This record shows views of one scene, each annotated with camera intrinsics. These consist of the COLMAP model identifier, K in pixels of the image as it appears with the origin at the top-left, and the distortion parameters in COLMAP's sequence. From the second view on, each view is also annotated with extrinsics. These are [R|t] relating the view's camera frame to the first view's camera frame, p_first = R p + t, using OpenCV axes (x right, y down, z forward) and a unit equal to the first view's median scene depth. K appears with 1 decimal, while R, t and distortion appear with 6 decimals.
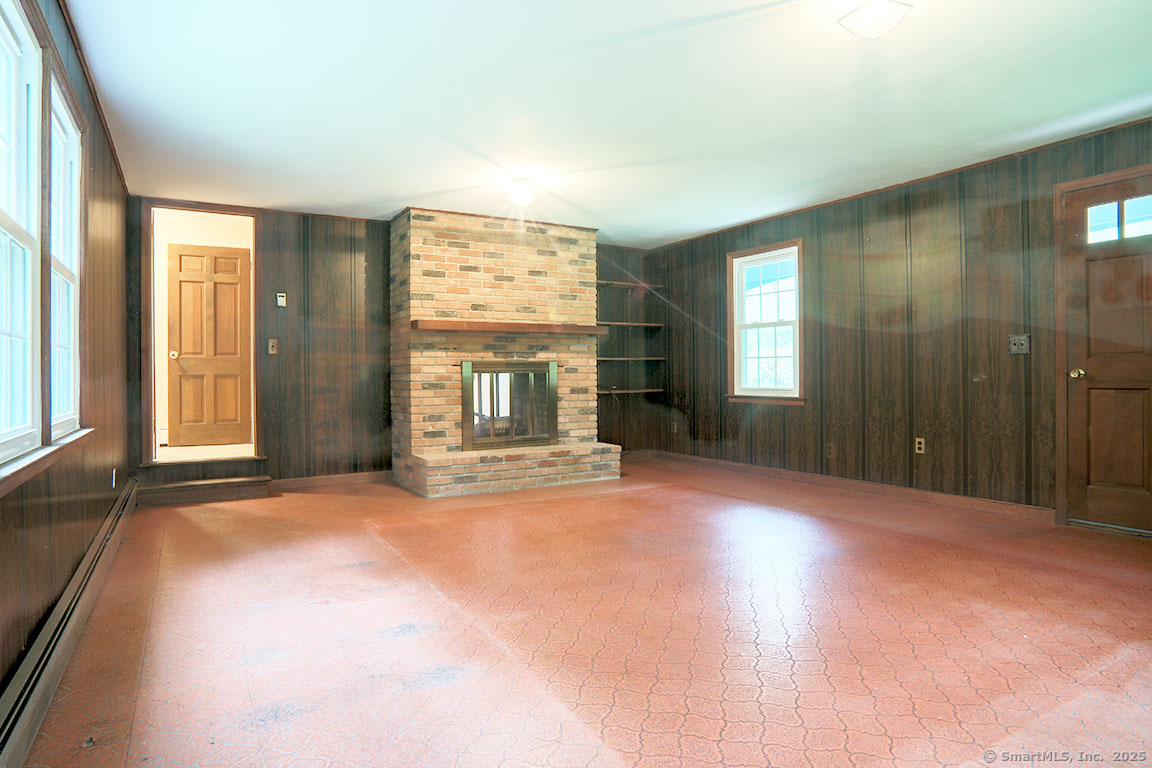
lens RADIAL K [[660.9, 0, 560.8], [0, 660.9, 374.5], [0, 0, 1]] dist [-0.086191, 0.047674]
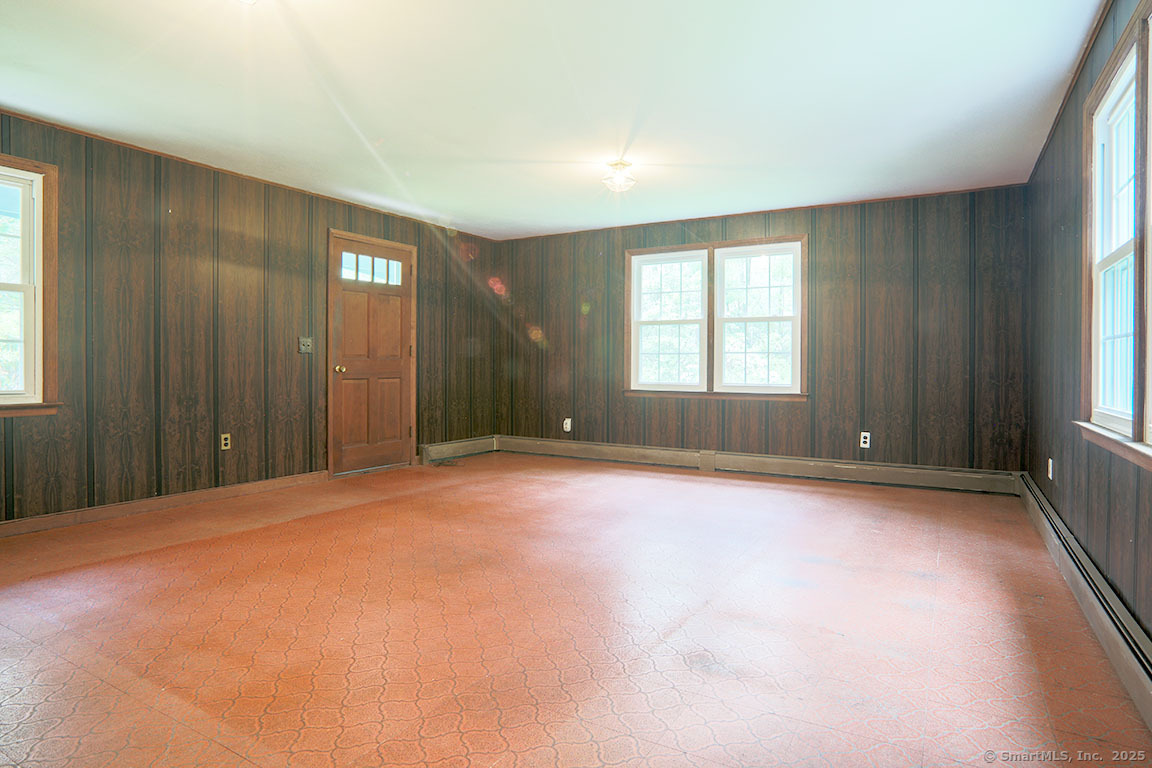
lens RADIAL K [[660.9, 0, 560.8], [0, 660.9, 374.5], [0, 0, 1]] dist [-0.086191, 0.047674]
pose [[-0.484666, 0.008637, 0.874657, -0.549436], [0.012885, 0.999913, -0.002734, 0.017439], [-0.874605, 0.009945, -0.484735, 1.024732]]
